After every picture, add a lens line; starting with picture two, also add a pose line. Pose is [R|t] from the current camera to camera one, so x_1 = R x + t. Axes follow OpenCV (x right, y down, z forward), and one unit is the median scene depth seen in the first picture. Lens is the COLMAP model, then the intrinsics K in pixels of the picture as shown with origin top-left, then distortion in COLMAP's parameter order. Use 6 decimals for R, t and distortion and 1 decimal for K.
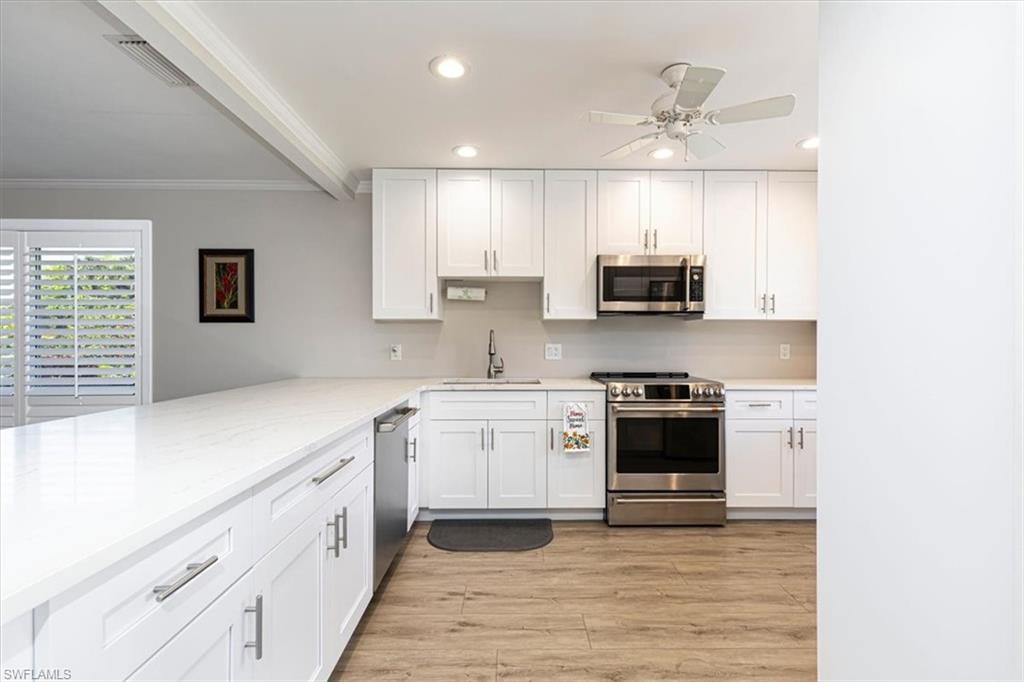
lens RADIAL K [[430.0, 0, 513.6], [0, 430.0, 339.7], [0, 0, 1]] dist [0.010969, 0.000074]
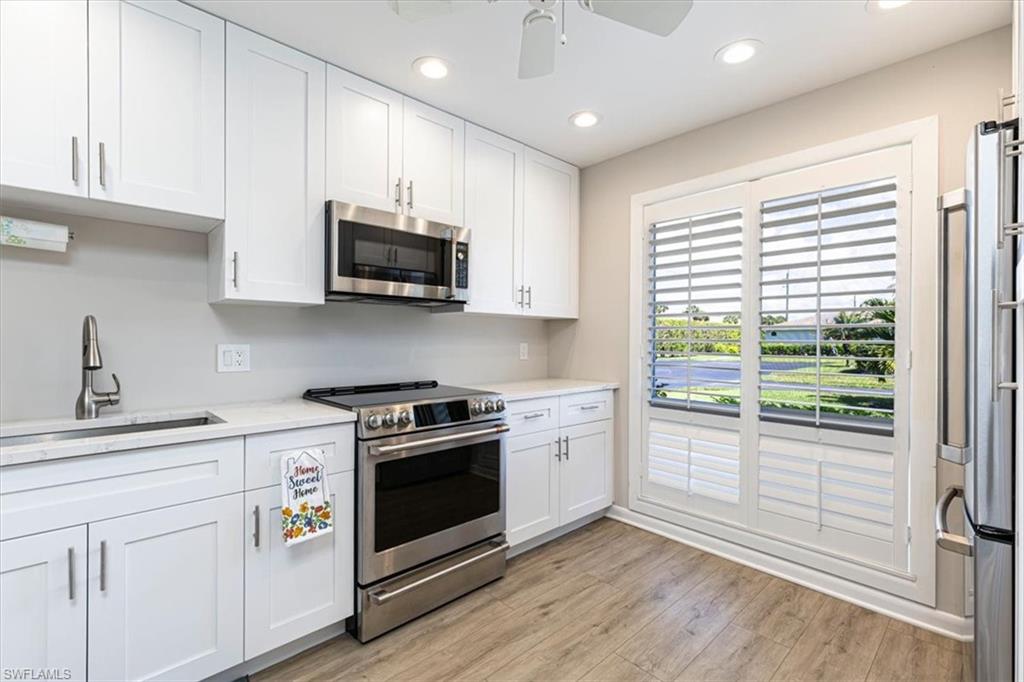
lens RADIAL K [[455.0, 0, 517.3], [0, 455.0, 338.7], [0, 0, 1]] dist [0.000783, -0.000339]
pose [[0.733054, 0.002585, 0.680165, -0.049035], [-0.004357, 0.999990, 0.000895, 0.000239], [-0.680156, -0.003619, 0.733058, 0.337967]]
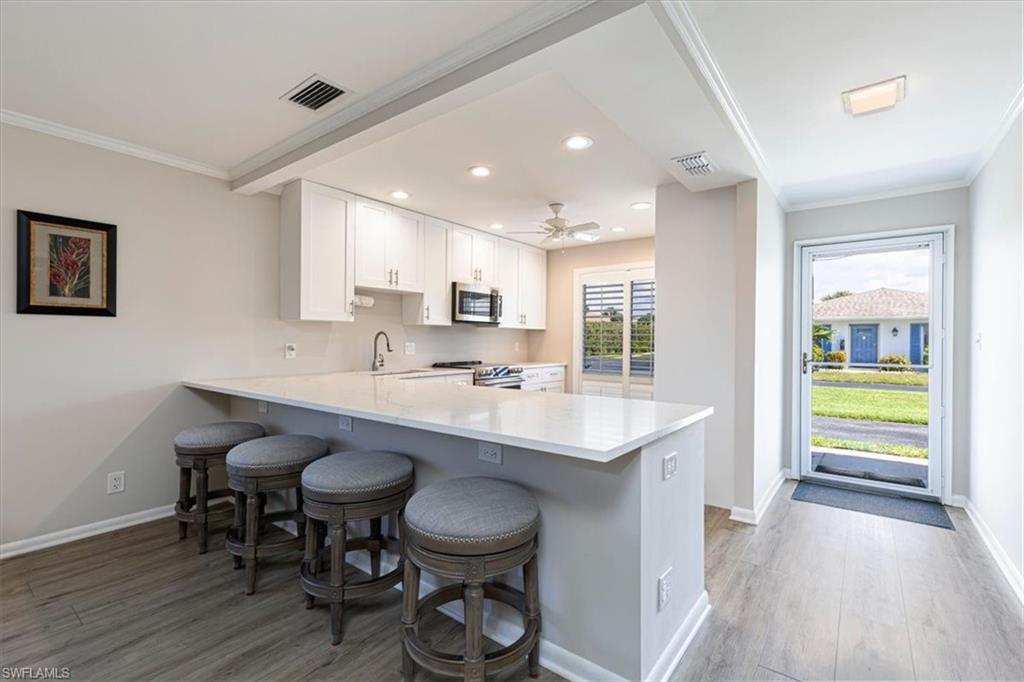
lens RADIAL K [[455.0, 0, 511.4], [0, 455.0, 341.7], [0, 0, 1]] dist [0.000783, -0.000339]
pose [[0.618677, -0.000333, 0.785645, -0.906005], [-0.004564, 0.999982, 0.004018, -0.000203], [-0.785632, -0.006072, 0.618664, -0.111276]]
